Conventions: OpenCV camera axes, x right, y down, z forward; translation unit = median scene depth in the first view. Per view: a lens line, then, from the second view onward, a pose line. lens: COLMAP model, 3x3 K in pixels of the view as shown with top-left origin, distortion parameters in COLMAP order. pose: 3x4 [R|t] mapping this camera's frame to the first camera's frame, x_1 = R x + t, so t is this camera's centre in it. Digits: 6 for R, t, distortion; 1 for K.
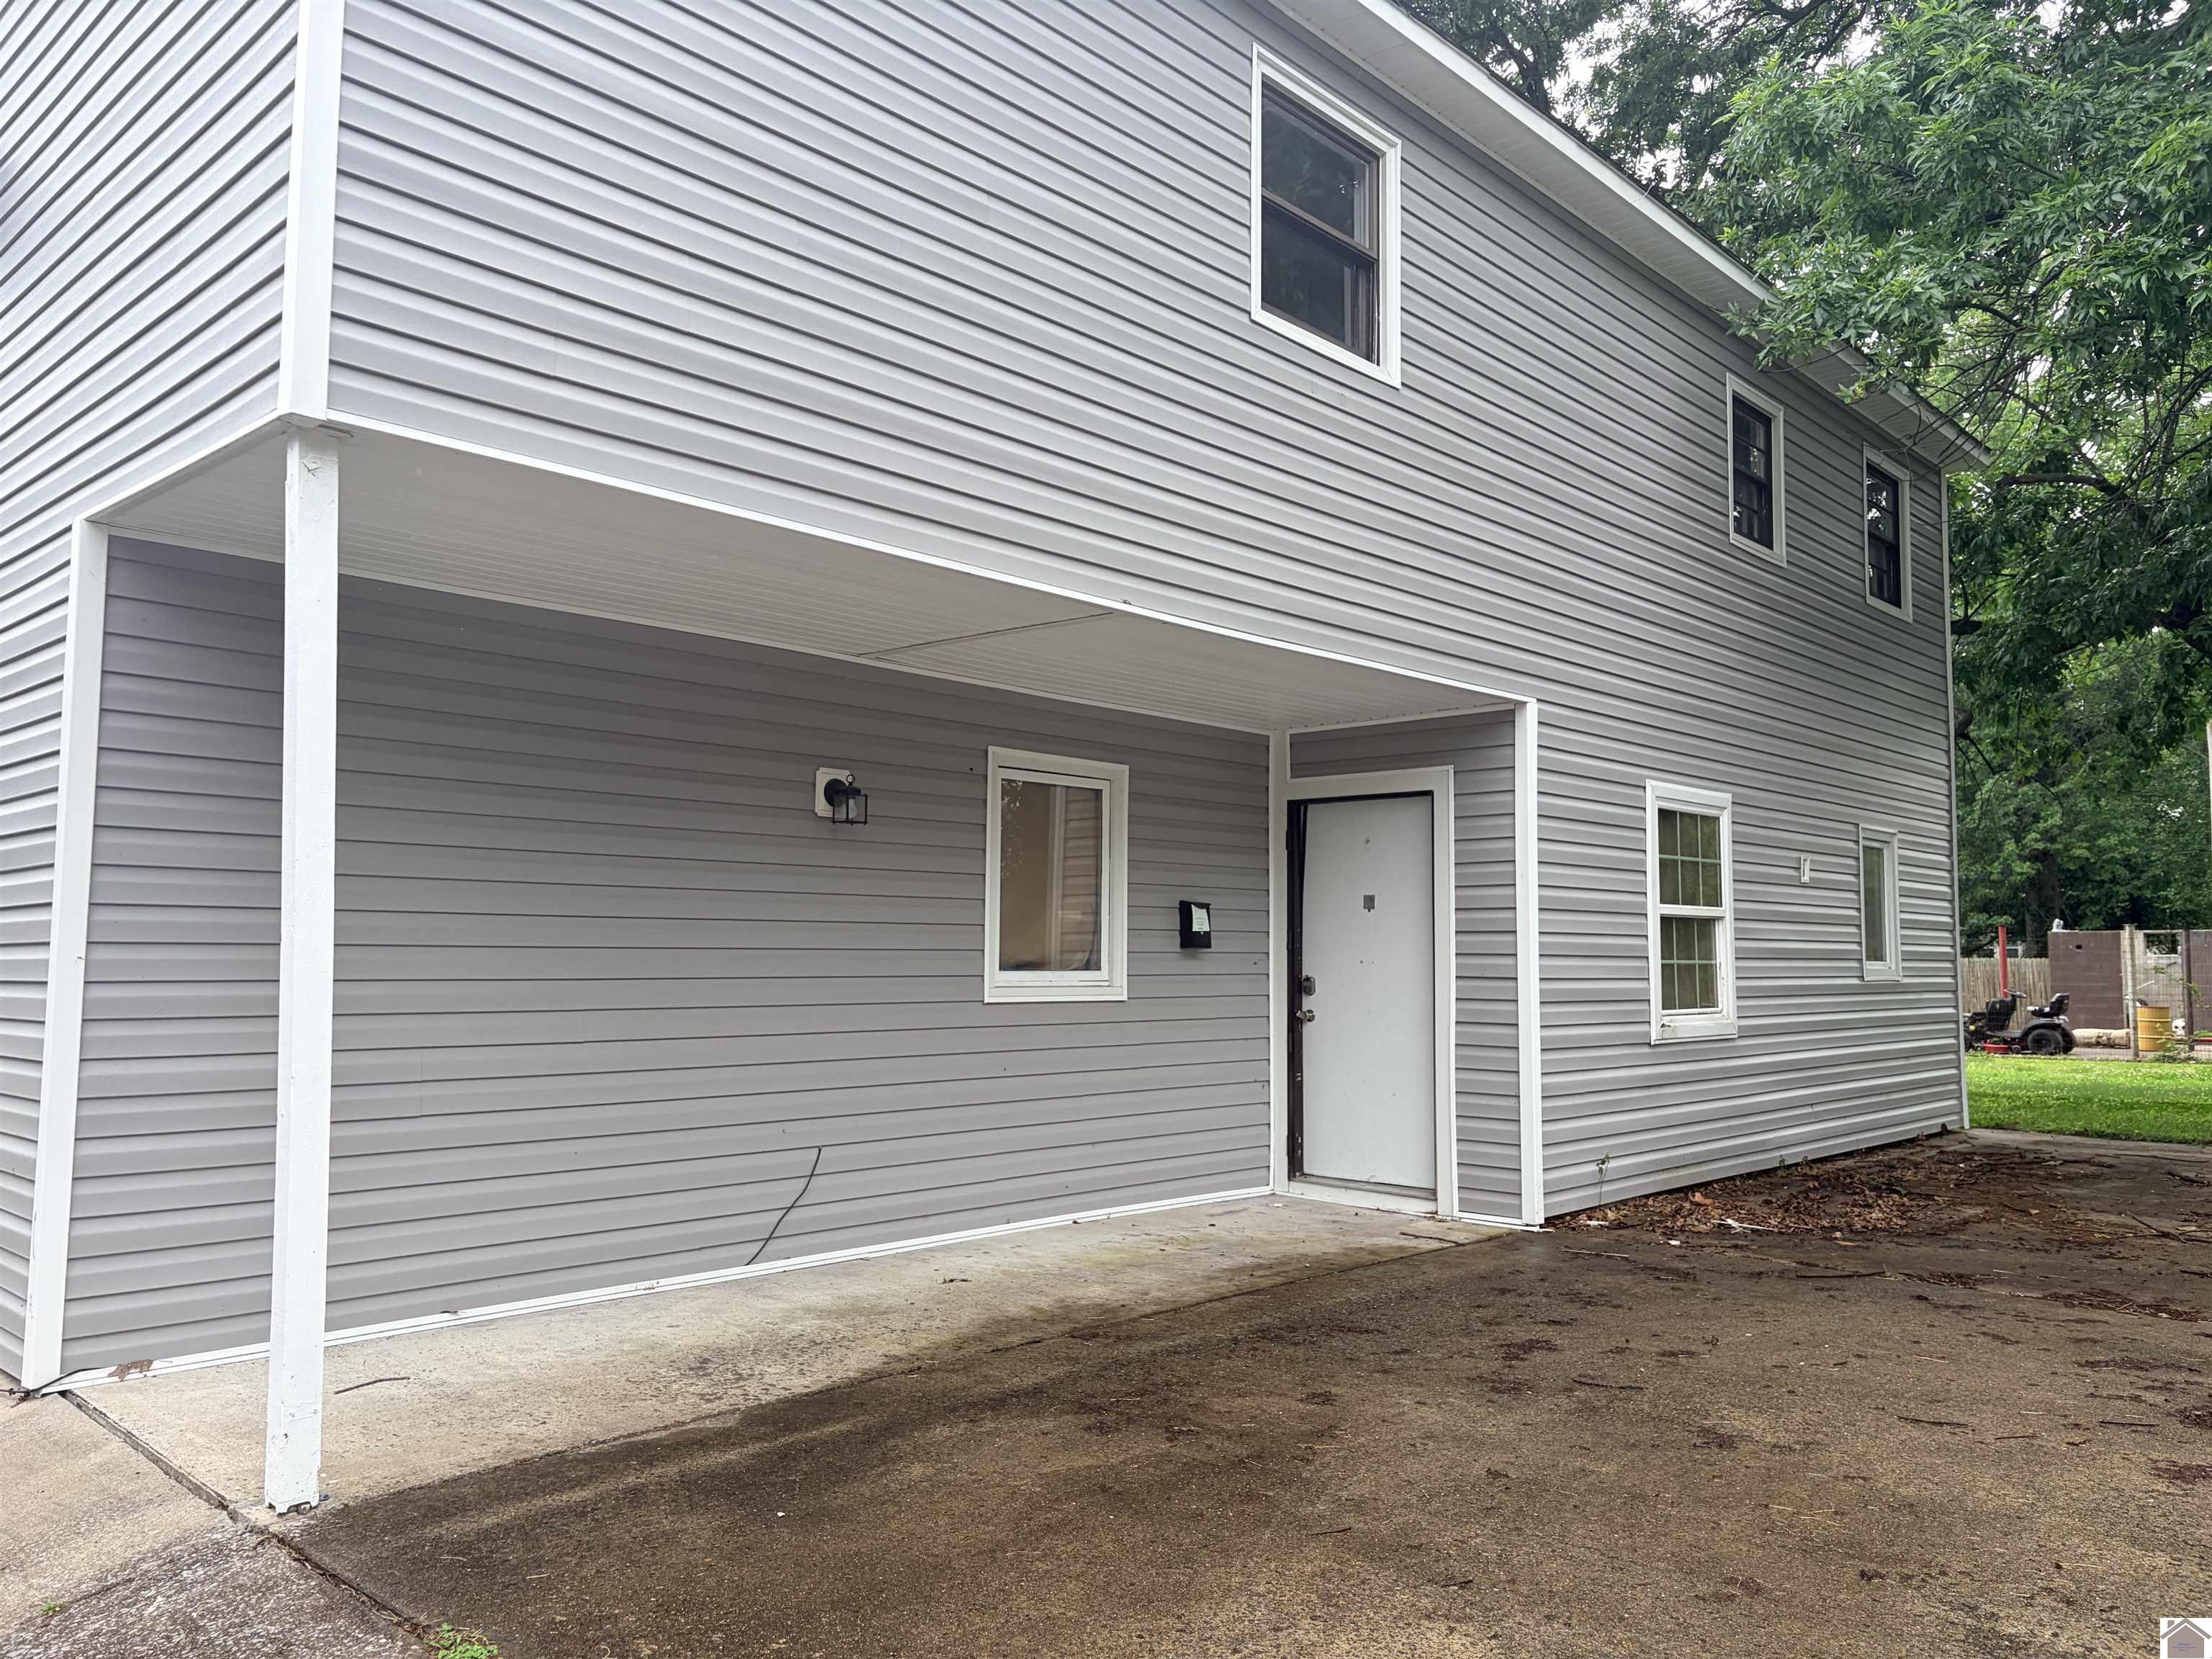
lens RADIAL K [[1728.4, 0, 1179.1], [0, 1728.4, 835.4], [0, 0, 1]] dist [0.170104, -0.477714]
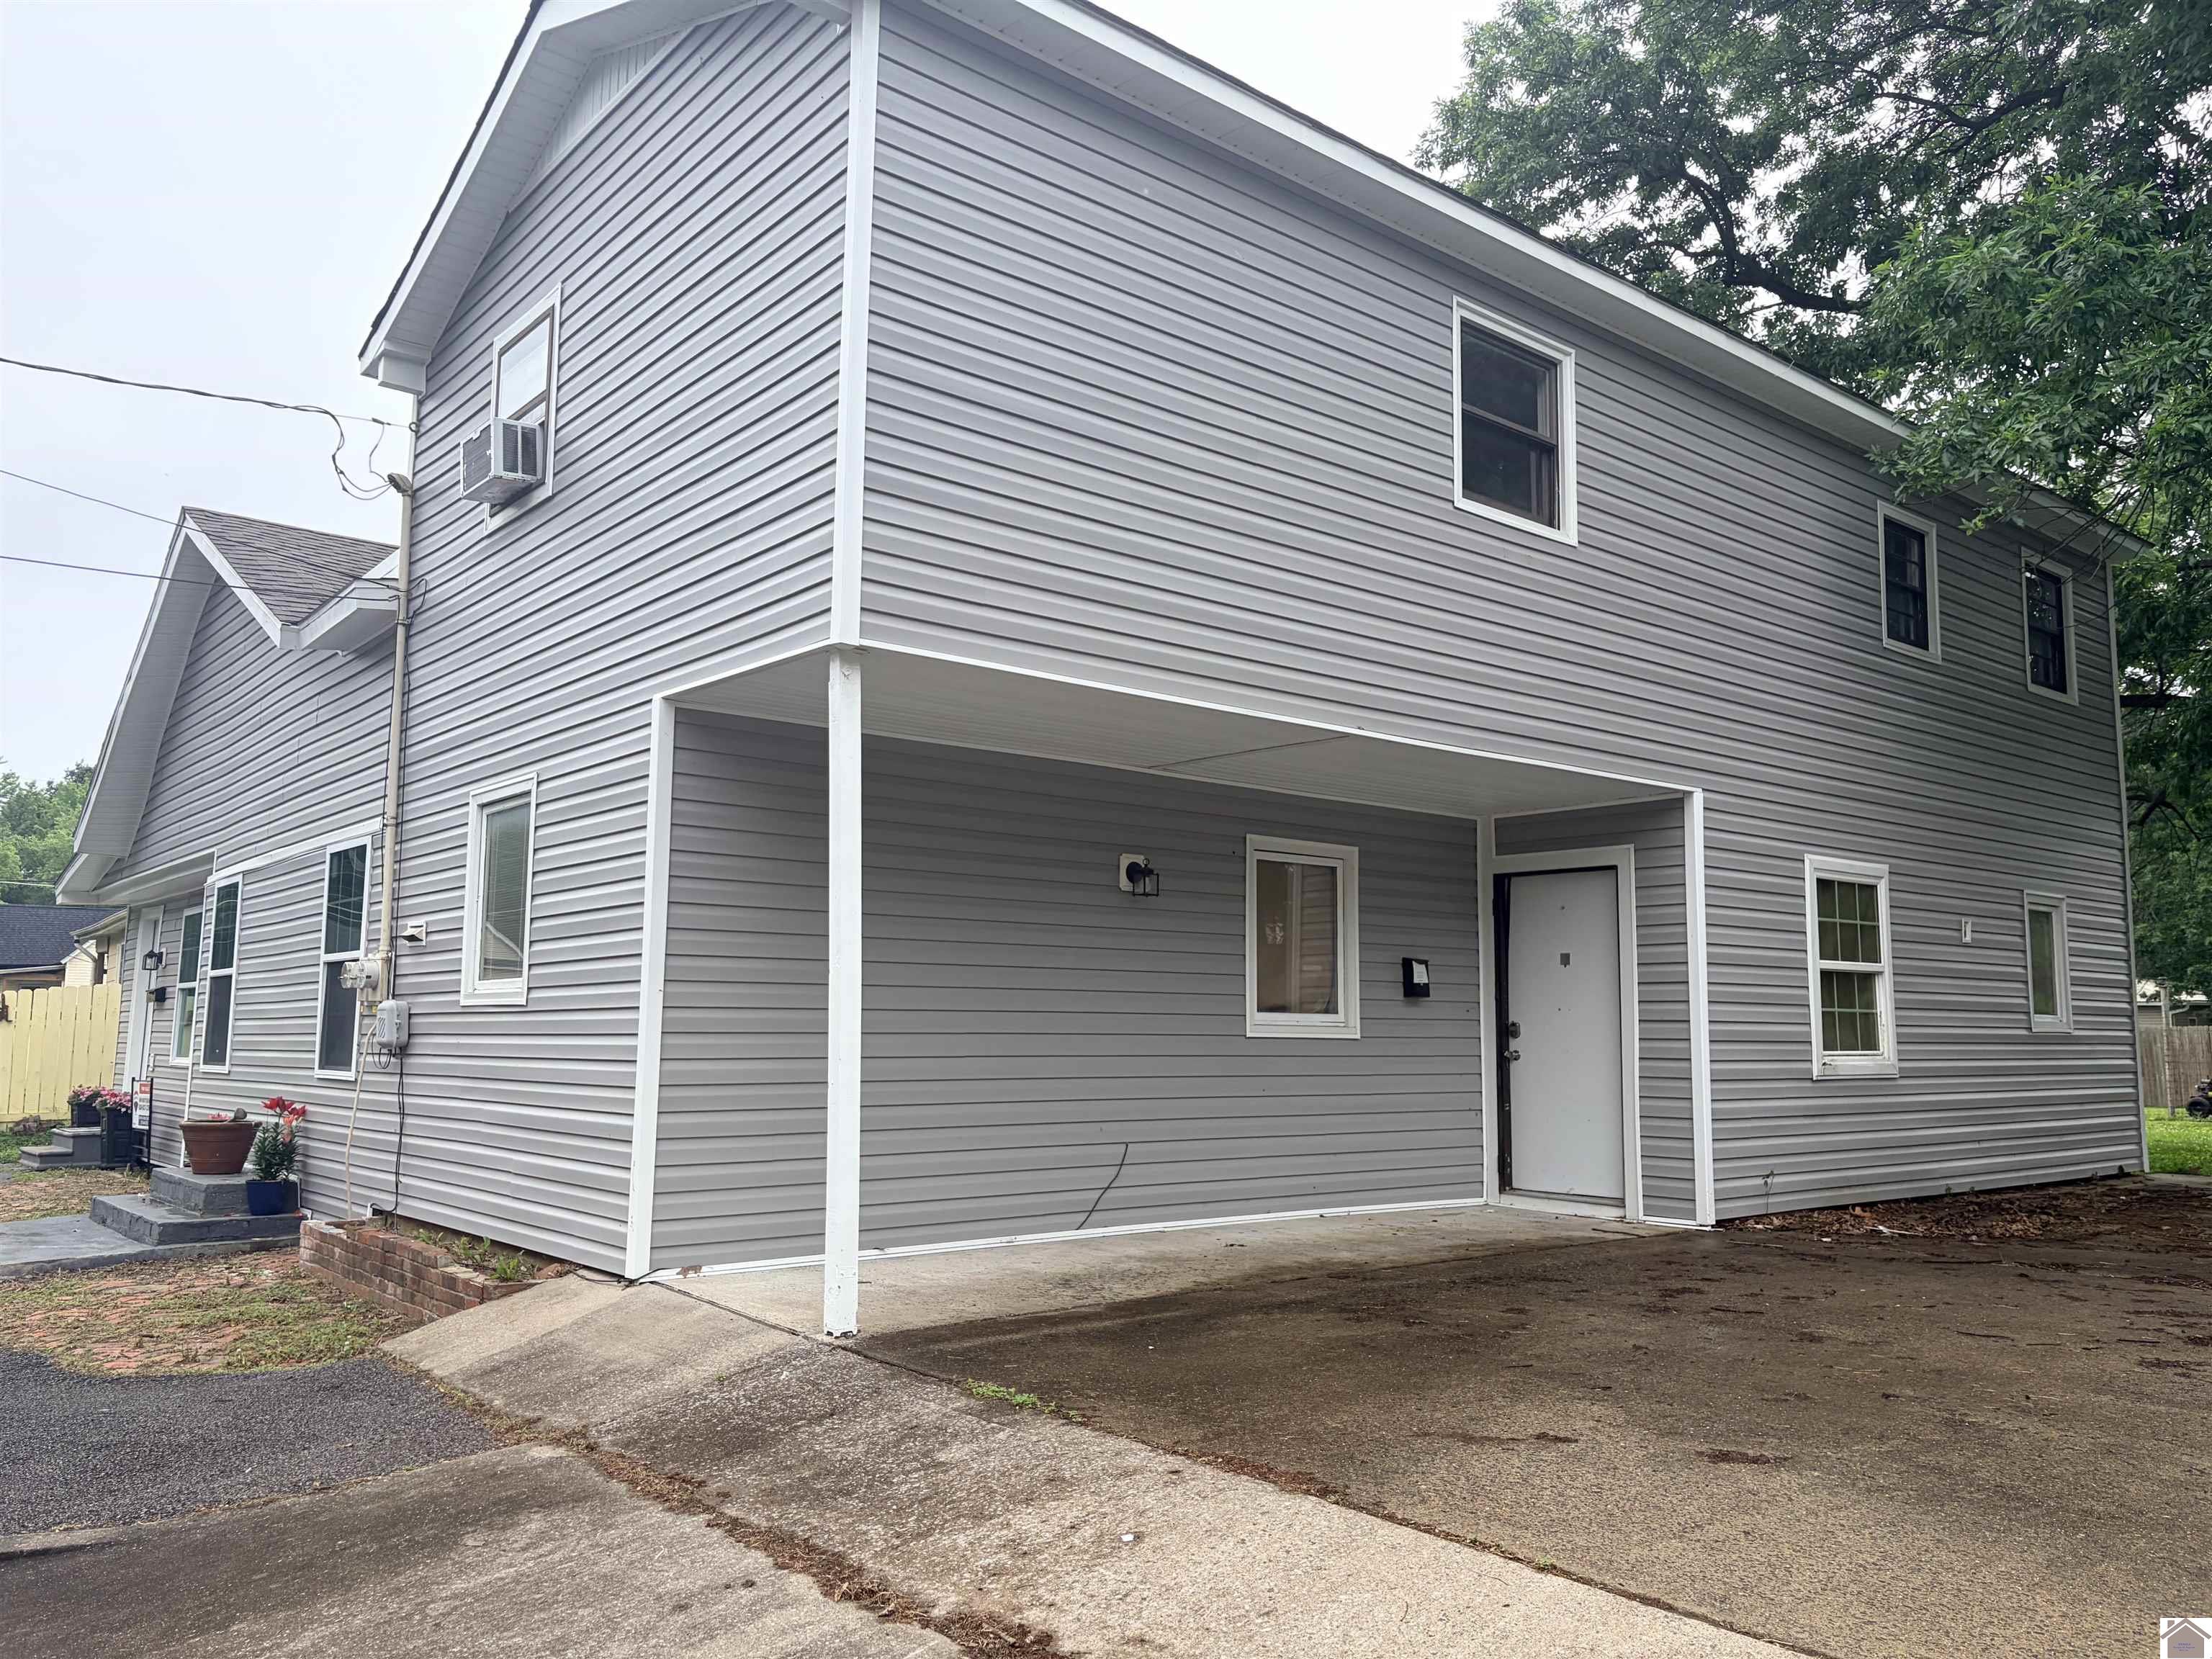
lens RADIAL K [[1668.8, 0, 1101.8], [0, 1668.8, 834.4], [0, 0, 1]] dist [0.040002, -0.085776]
pose [[0.984964, -0.013655, -0.172216, -0.005416], [0.006278, 0.999042, -0.043311, 0.000857], [0.172643, 0.041578, 0.984107, -0.225408]]
